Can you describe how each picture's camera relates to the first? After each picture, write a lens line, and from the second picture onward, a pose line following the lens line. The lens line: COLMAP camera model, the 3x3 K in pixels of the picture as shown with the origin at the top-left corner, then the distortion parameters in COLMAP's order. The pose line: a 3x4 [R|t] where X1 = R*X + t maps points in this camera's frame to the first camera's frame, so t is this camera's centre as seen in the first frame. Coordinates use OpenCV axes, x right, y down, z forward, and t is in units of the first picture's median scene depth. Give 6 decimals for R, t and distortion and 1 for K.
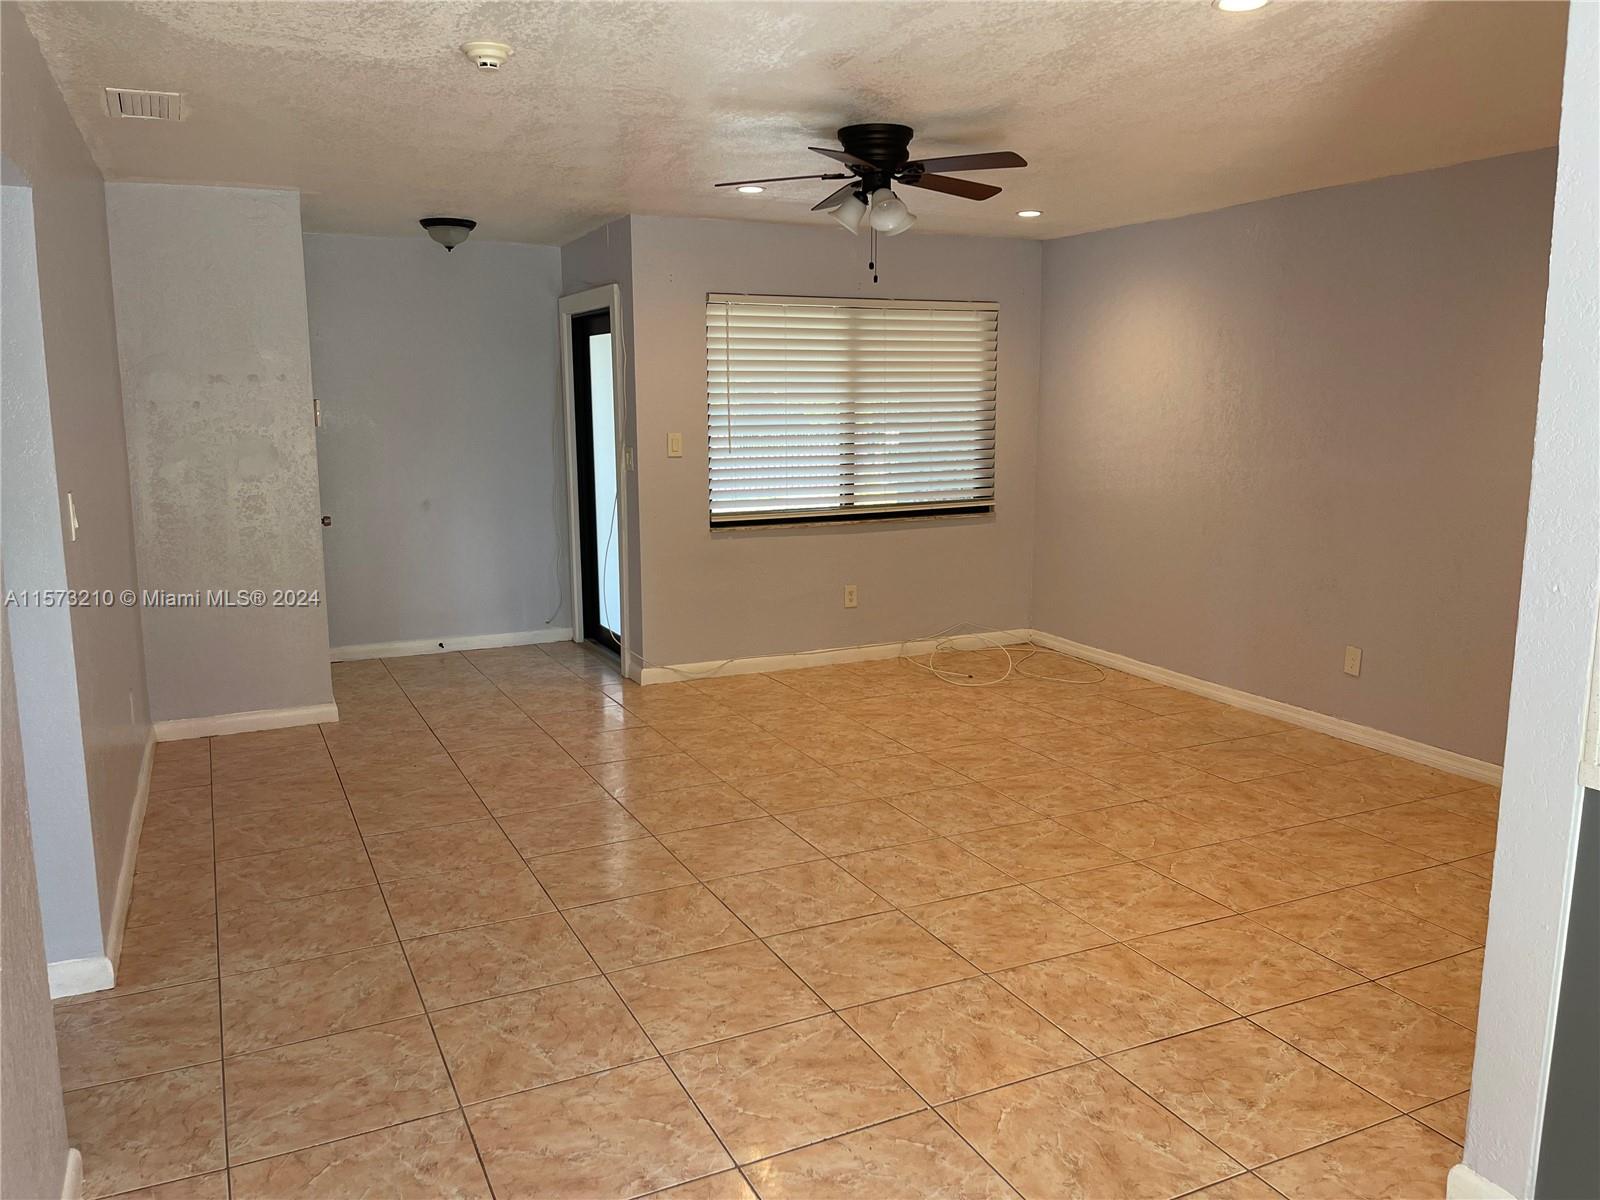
lens RADIAL K [[1208.7, 0, 807.2], [0, 1208.7, 591.4], [0, 0, 1]] dist [0.066672, -0.081523]
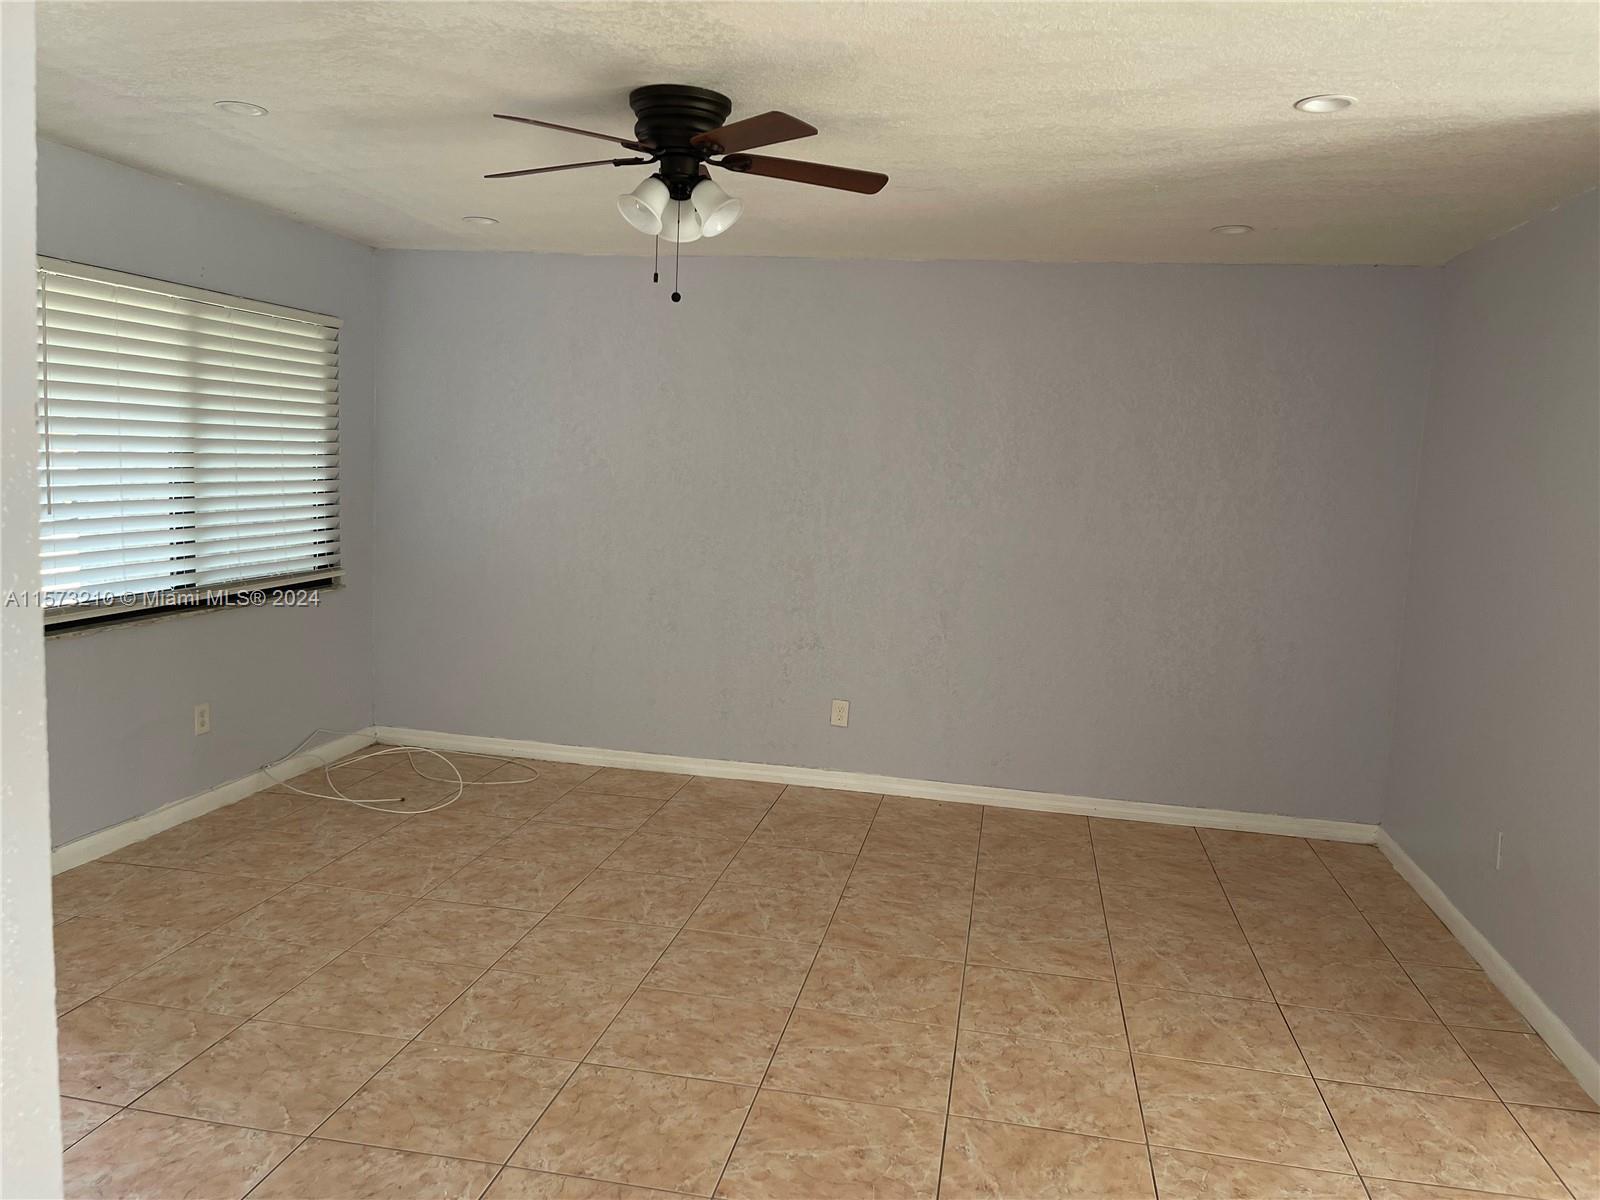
lens RADIAL K [[1207.9, 0, 798.3], [0, 1207.9, 607.4], [0, 0, 1]] dist [0.069755, -0.086861]
pose [[0.599913, -0.068362, 0.797140, -0.498782], [0.080309, 0.996456, 0.025016, -0.078885], [-0.796025, 0.049010, 0.603277, 0.492733]]
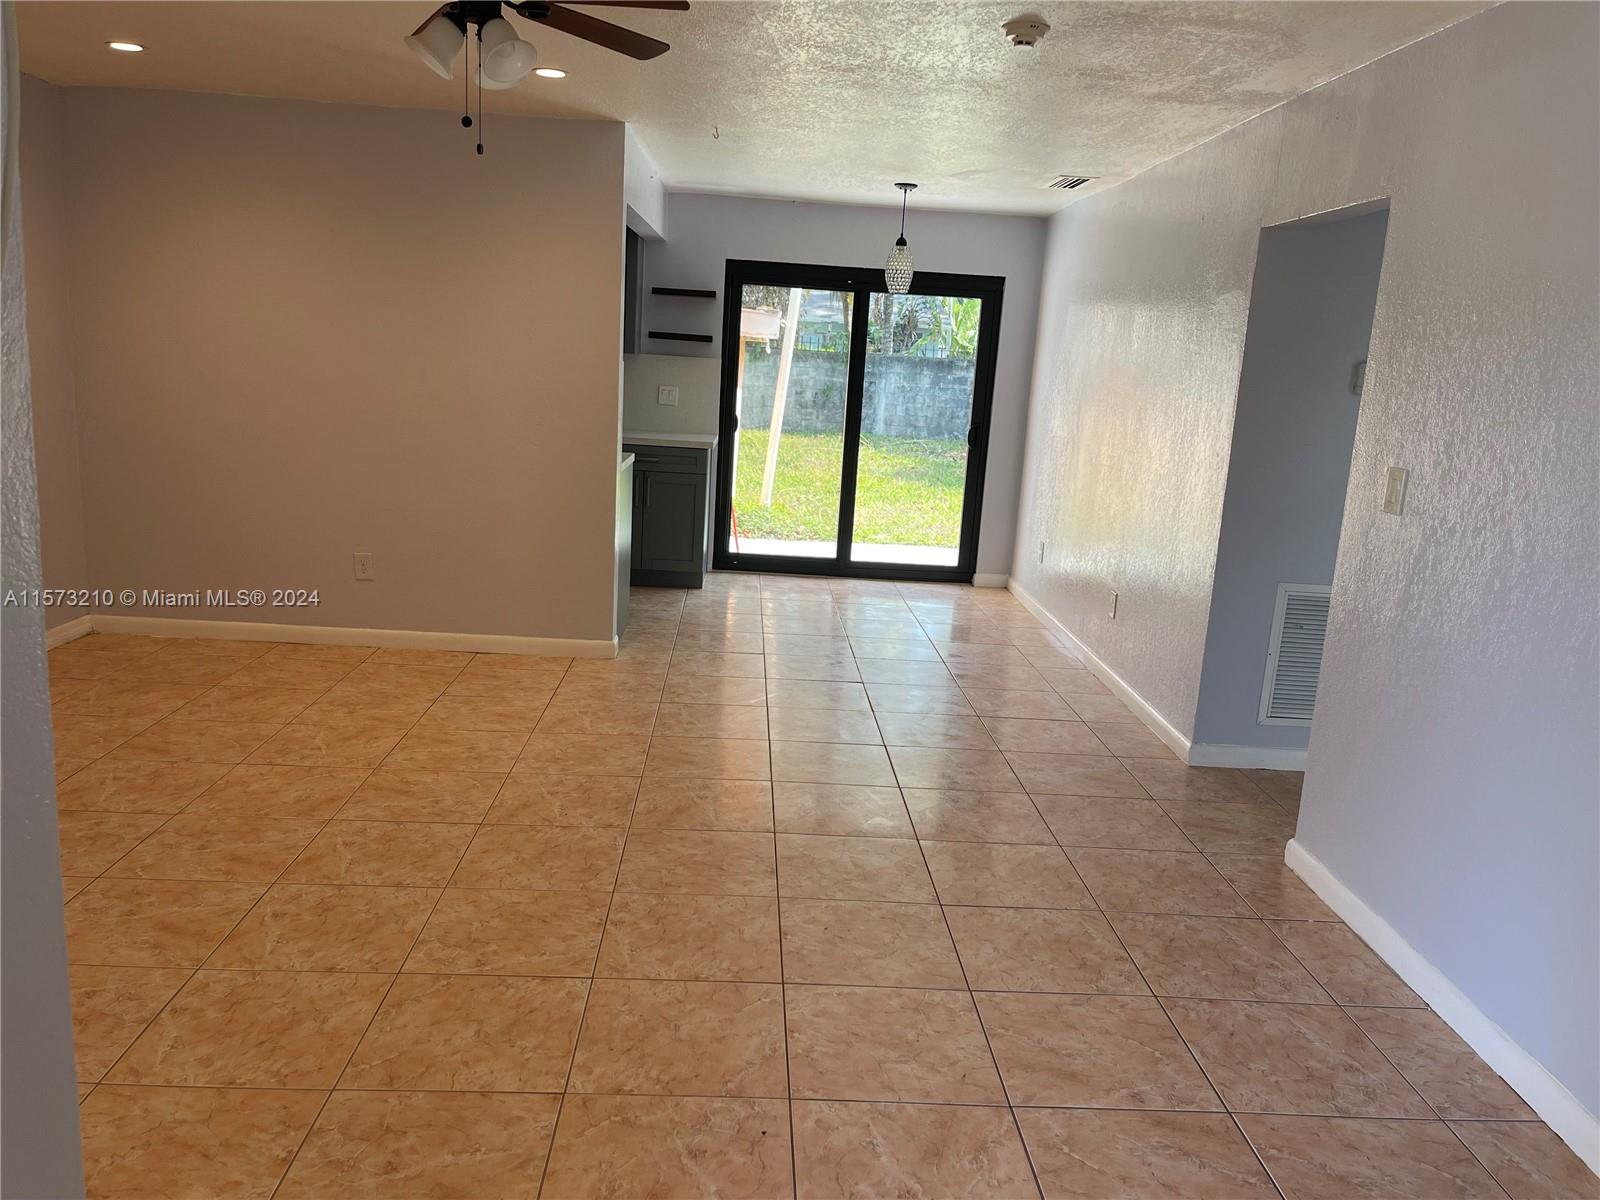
lens RADIAL K [[1208.7, 0, 795.4], [0, 1208.7, 602.2], [0, 0, 1]] dist [0.066672, -0.081523]
pose [[-0.911571, -0.134871, 0.388392, -0.412534], [0.007872, 0.938766, 0.344466, -0.248965], [-0.411068, 0.317063, -0.854690, 1.586246]]
